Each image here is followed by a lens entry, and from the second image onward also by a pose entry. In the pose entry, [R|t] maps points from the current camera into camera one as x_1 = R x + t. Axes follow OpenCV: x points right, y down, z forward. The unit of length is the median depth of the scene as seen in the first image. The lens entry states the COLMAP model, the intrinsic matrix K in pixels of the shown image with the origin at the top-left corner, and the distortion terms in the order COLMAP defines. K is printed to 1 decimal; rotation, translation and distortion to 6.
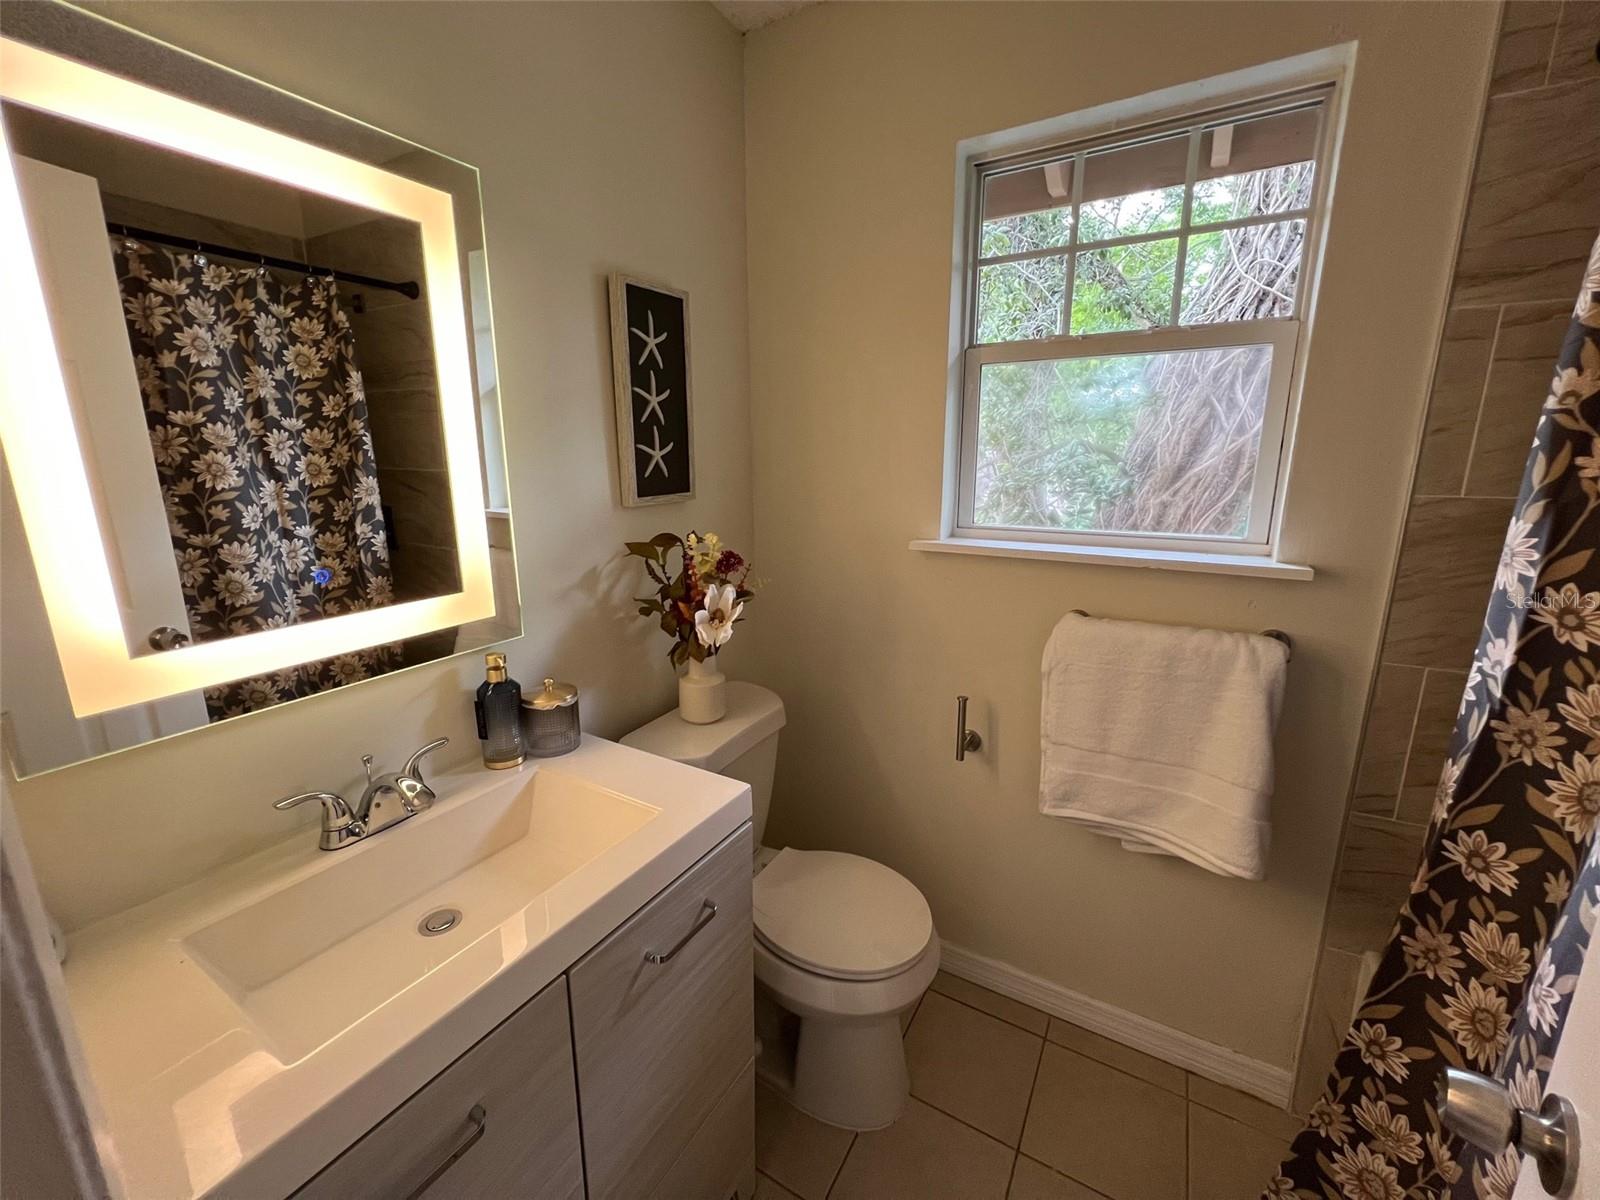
lens RADIAL K [[638.7, 0, 804.9], [0, 638.7, 599.8], [0, 0, 1]] dist [-0.003997, -0.000405]
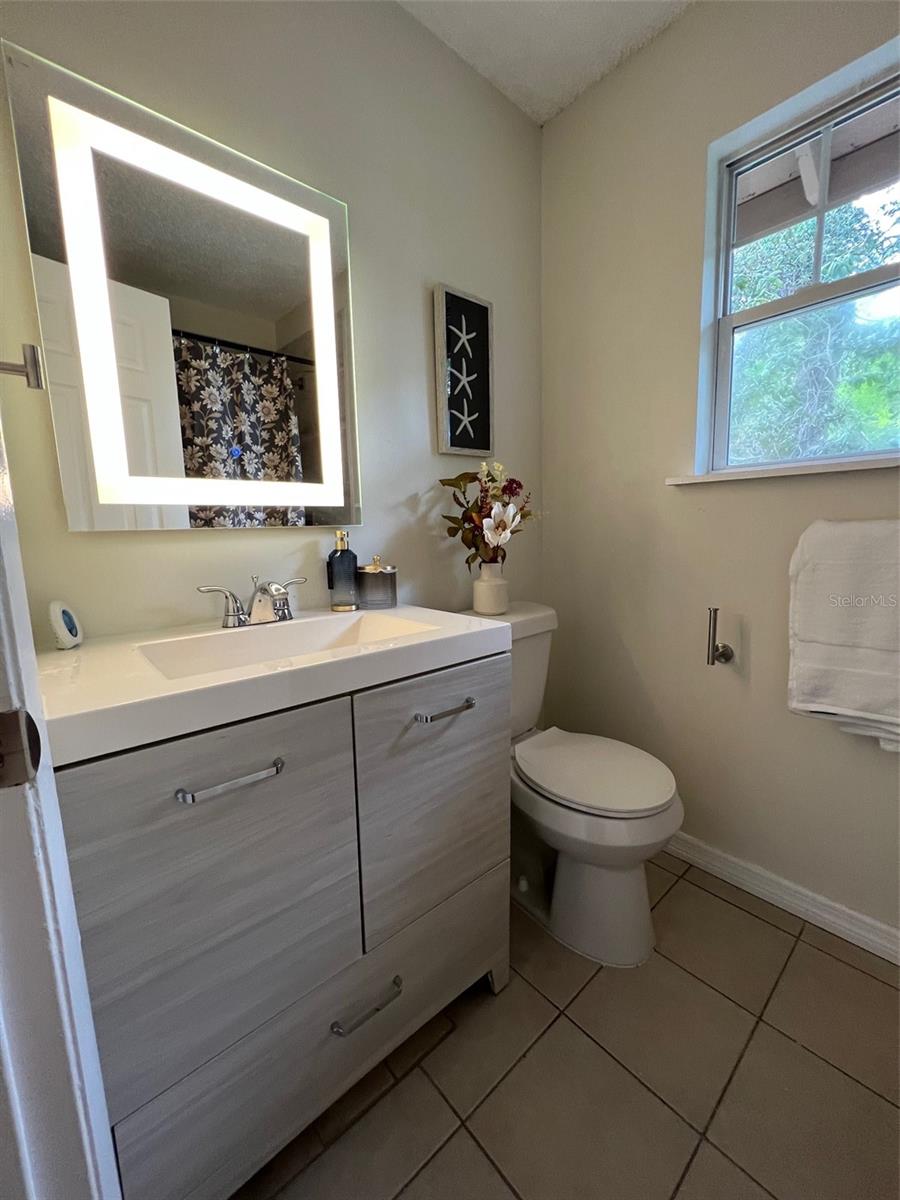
lens RADIAL K [[479.0, 0, 458.0], [0, 479.0, 596.7], [0, 0, 1]] dist [-0.003997, -0.000405]
pose [[0.953013, 0.023227, -0.302038, 0.074001], [-0.045069, 0.996831, -0.065549, 0.223658], [0.299558, 0.076081, 0.951040, 0.044806]]
